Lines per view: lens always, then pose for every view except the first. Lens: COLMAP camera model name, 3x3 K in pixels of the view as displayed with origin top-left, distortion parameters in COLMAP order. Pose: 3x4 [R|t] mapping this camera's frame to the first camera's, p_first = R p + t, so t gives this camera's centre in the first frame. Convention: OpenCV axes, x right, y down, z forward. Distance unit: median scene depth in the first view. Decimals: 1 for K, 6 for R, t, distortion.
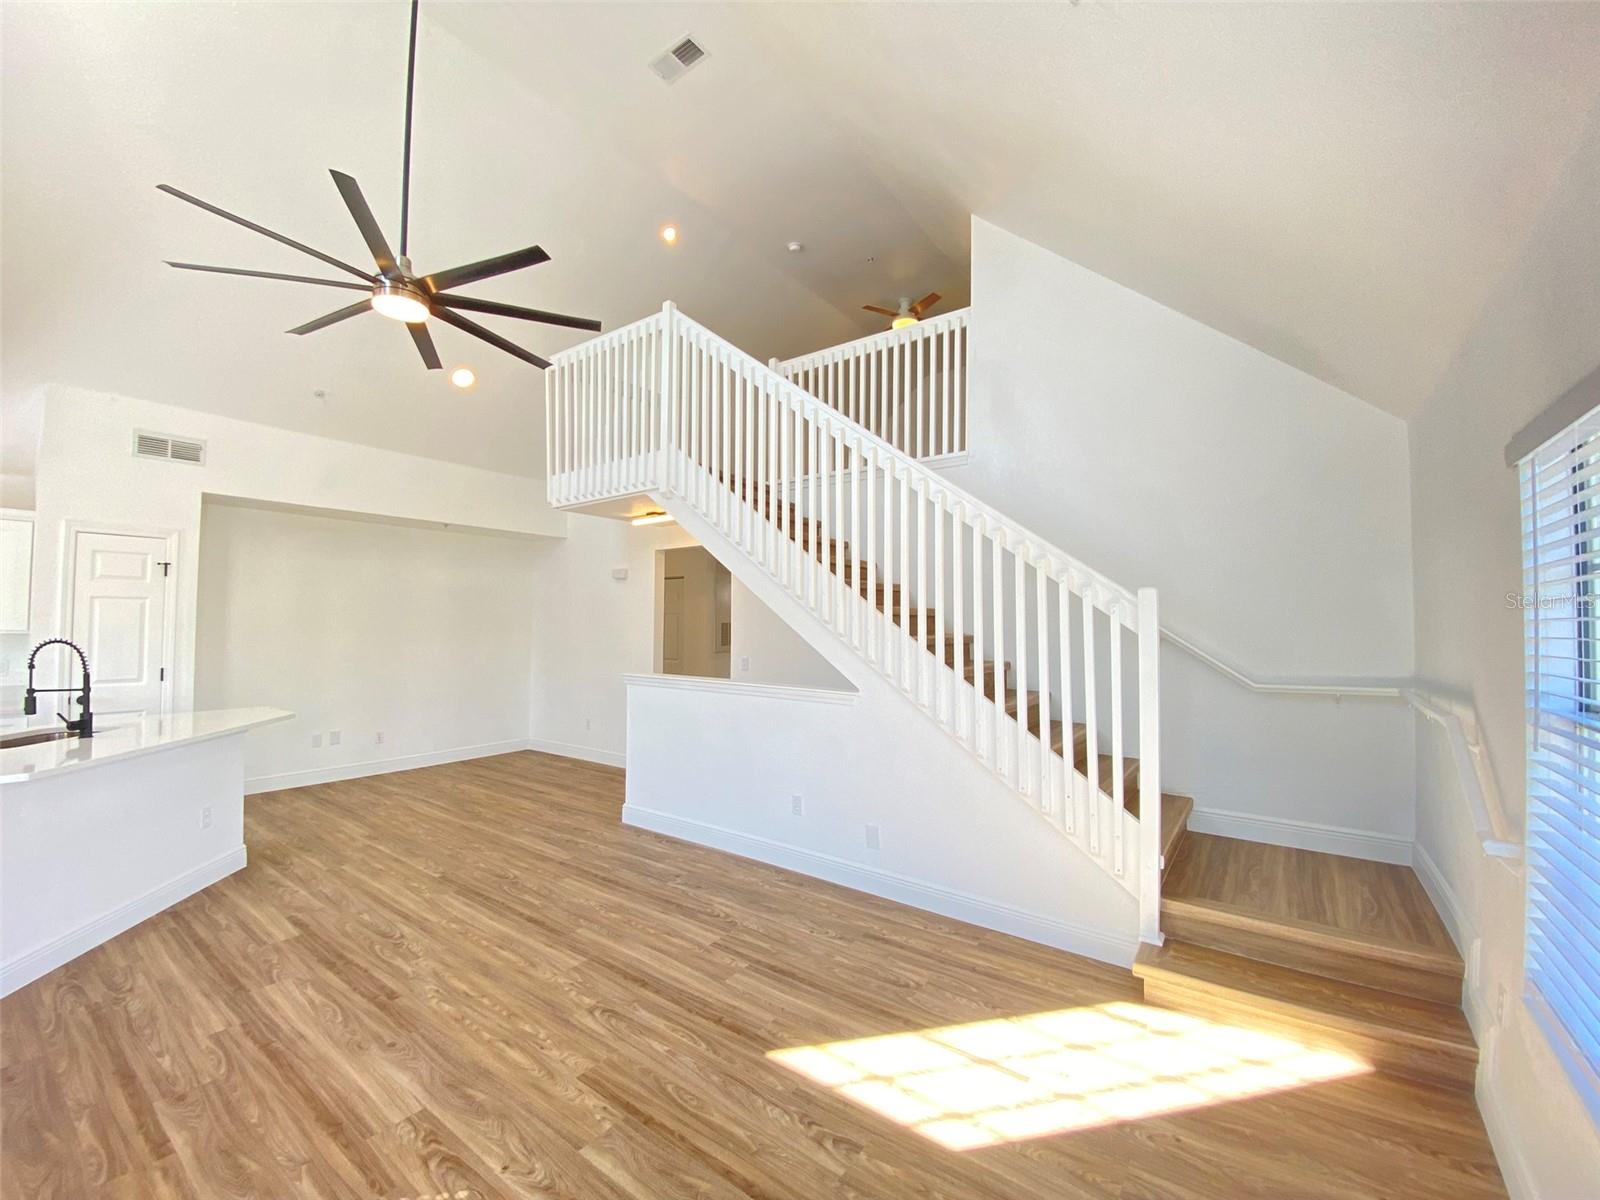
lens RADIAL K [[648.3, 0, 802.3], [0, 648.3, 603.5], [0, 0, 1]] dist [0.009904, -0.014498]
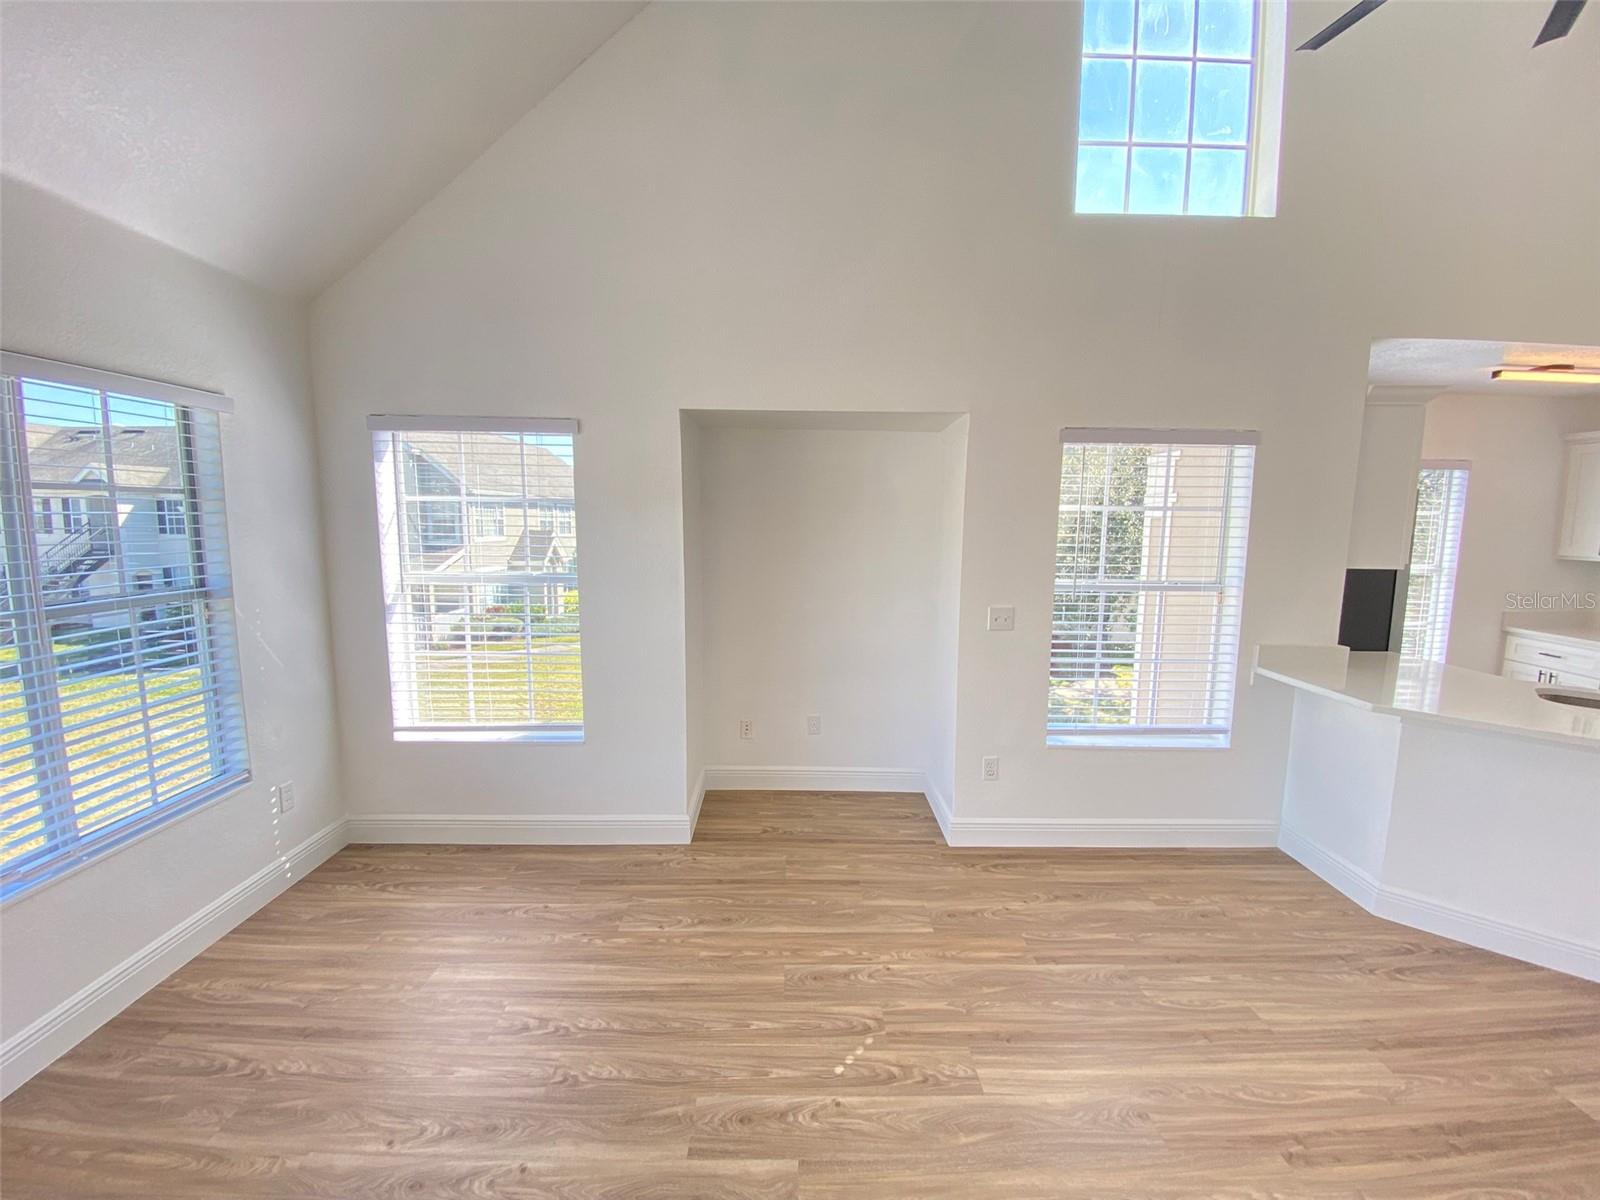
lens RADIAL K [[648.3, 0, 797.6], [0, 648.3, 598.4], [0, 0, 1]] dist [0.009904, -0.014498]
pose [[-0.805254, 0.055011, -0.590373, 0.072663], [0.001923, 0.995924, 0.090178, 0.007938], [0.592927, 0.071481, -0.802077, 0.935336]]
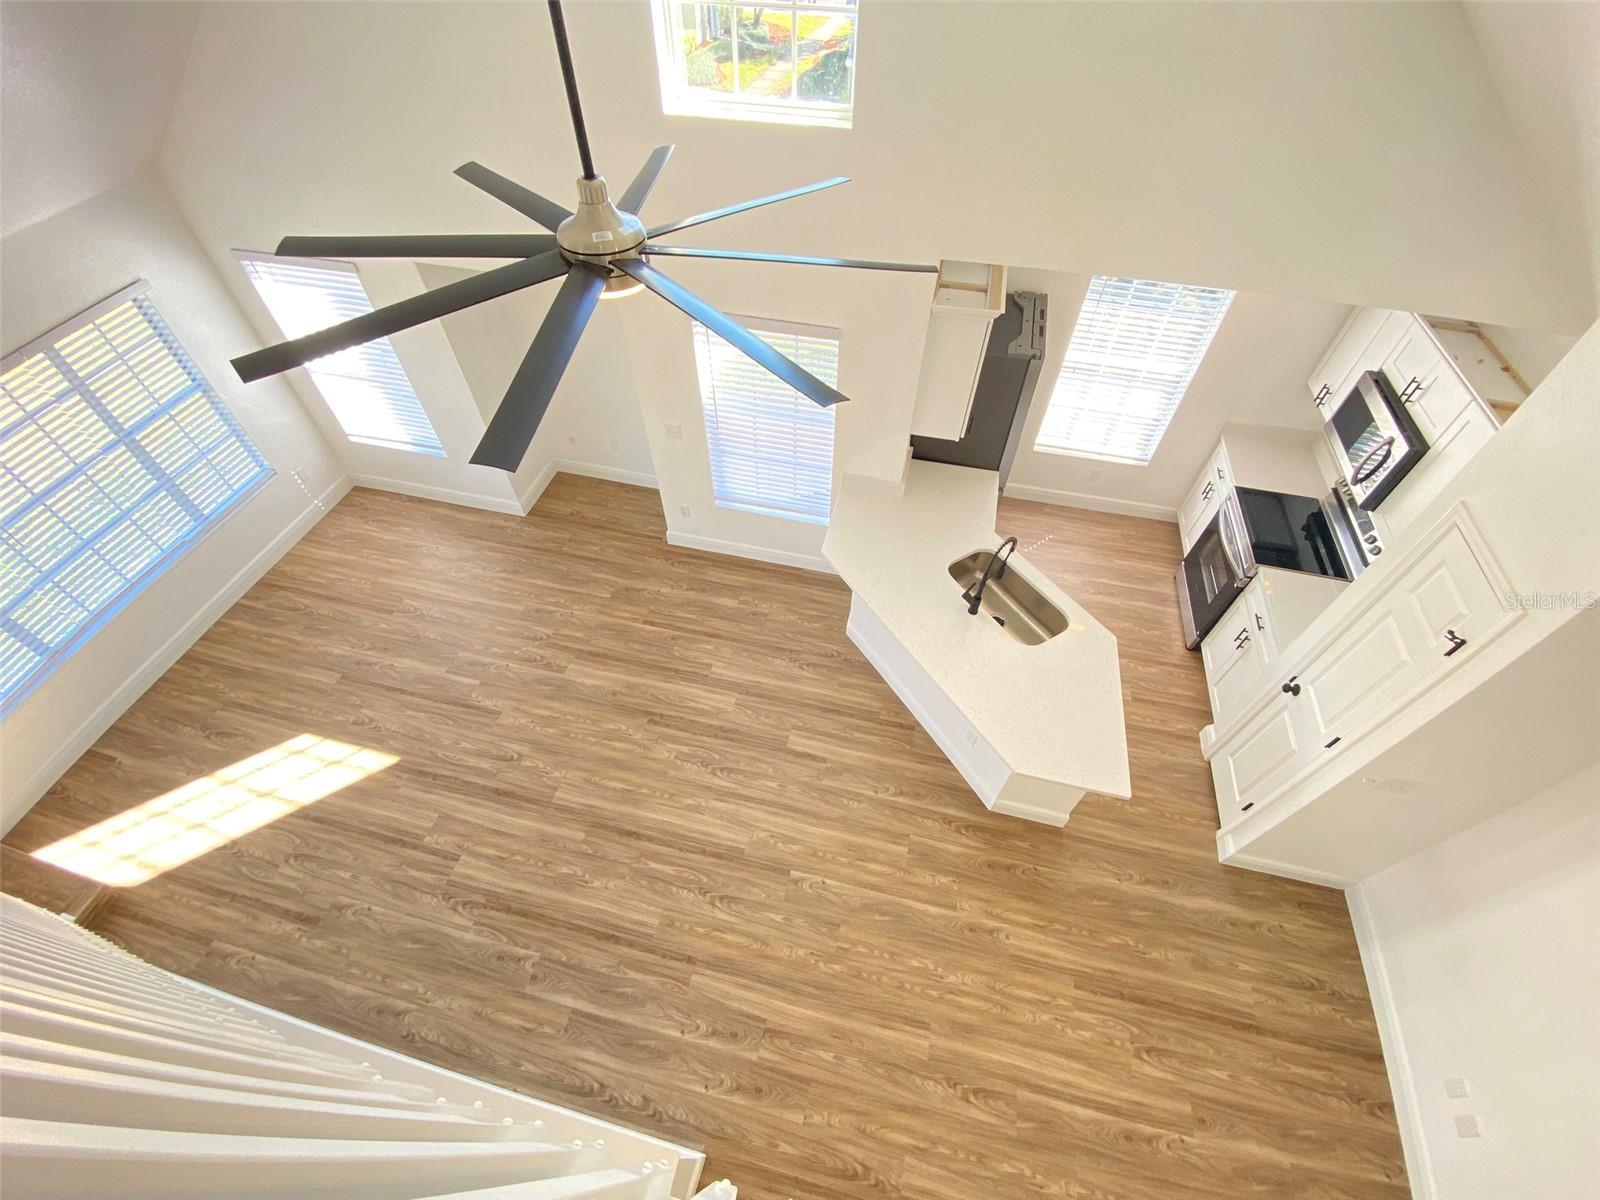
lens RADIAL K [[648.3, 0, 807.8], [0, 648.3, 596.7], [0, 0, 1]] dist [0.009904, -0.014498]
pose [[-0.923205, 0.280232, -0.262989, -0.523995], [-0.011513, 0.663843, 0.747783, -0.675152], [0.384137, 0.693385, -0.609637, 1.549483]]
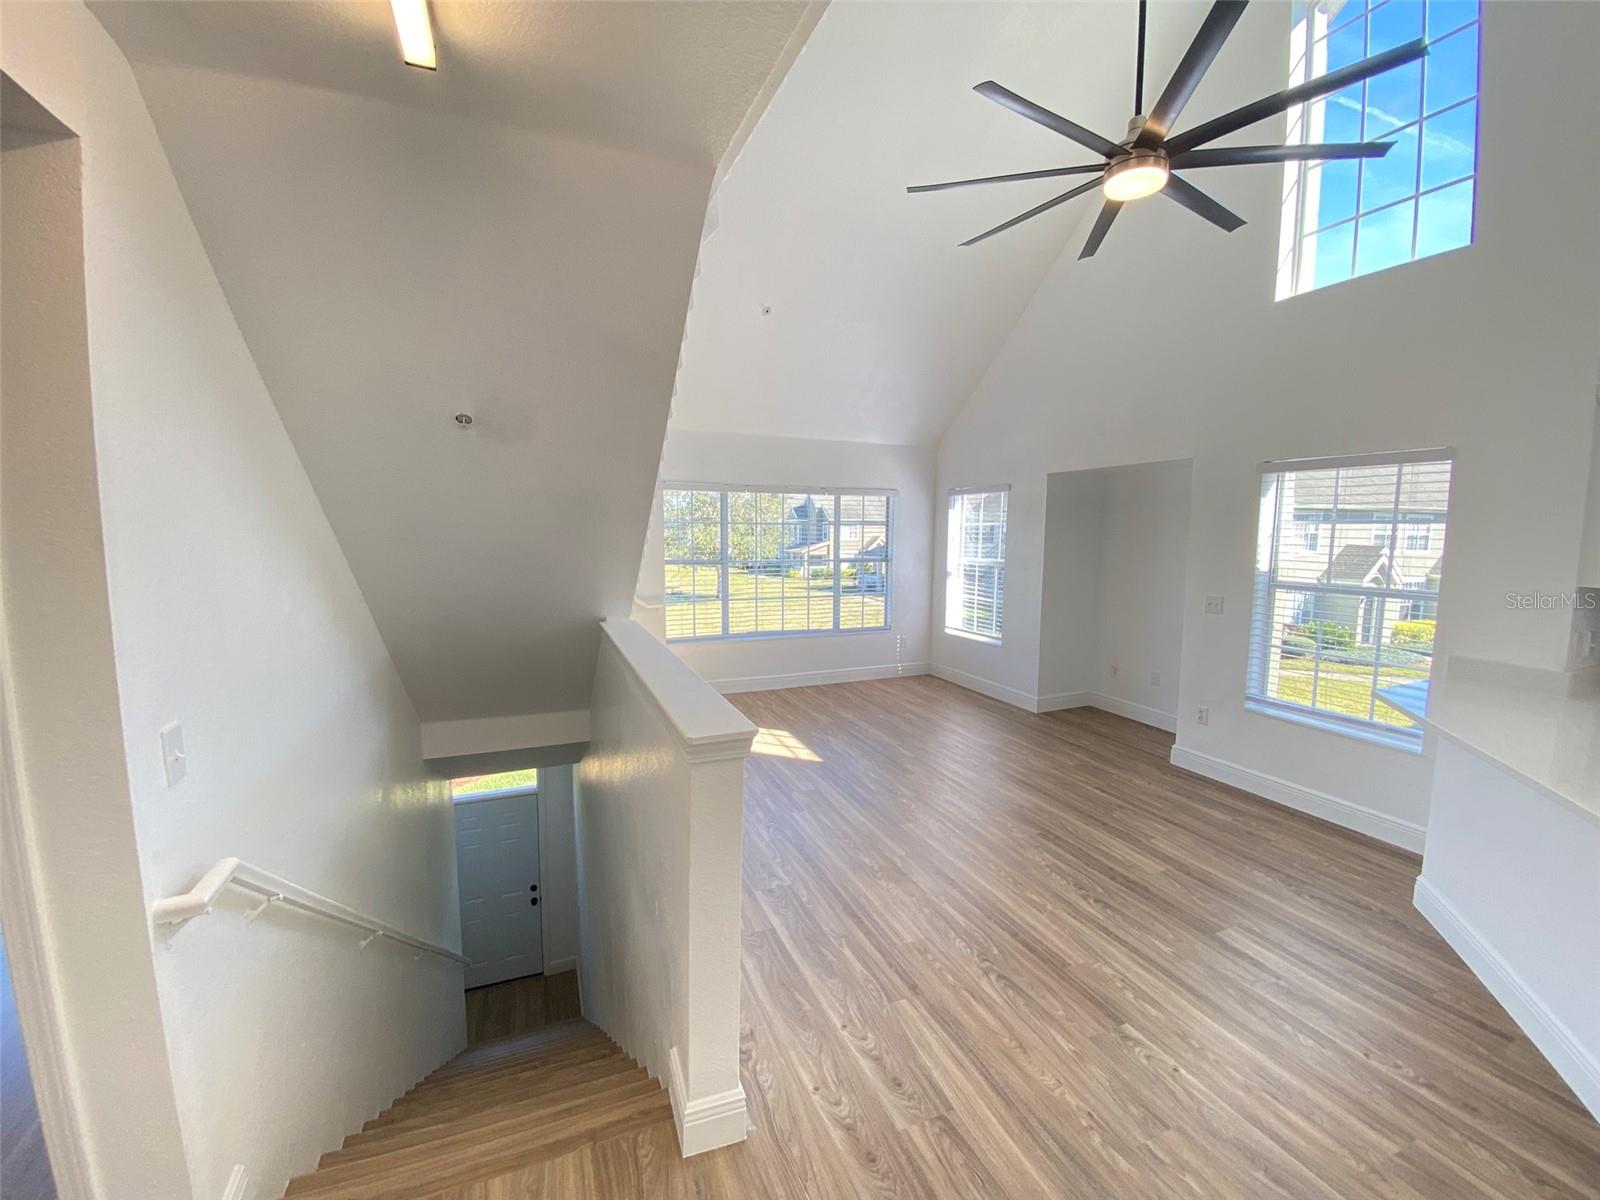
lens RADIAL K [[648.3, 0, 803.6], [0, 648.3, 598.7], [0, 0, 1]] dist [0.009904, -0.014498]
pose [[-0.854081, -0.067991, 0.515677, -0.690996], [-0.027305, 0.995913, 0.086087, 0.022256], [-0.519423, 0.059445, -0.852447, 1.878827]]
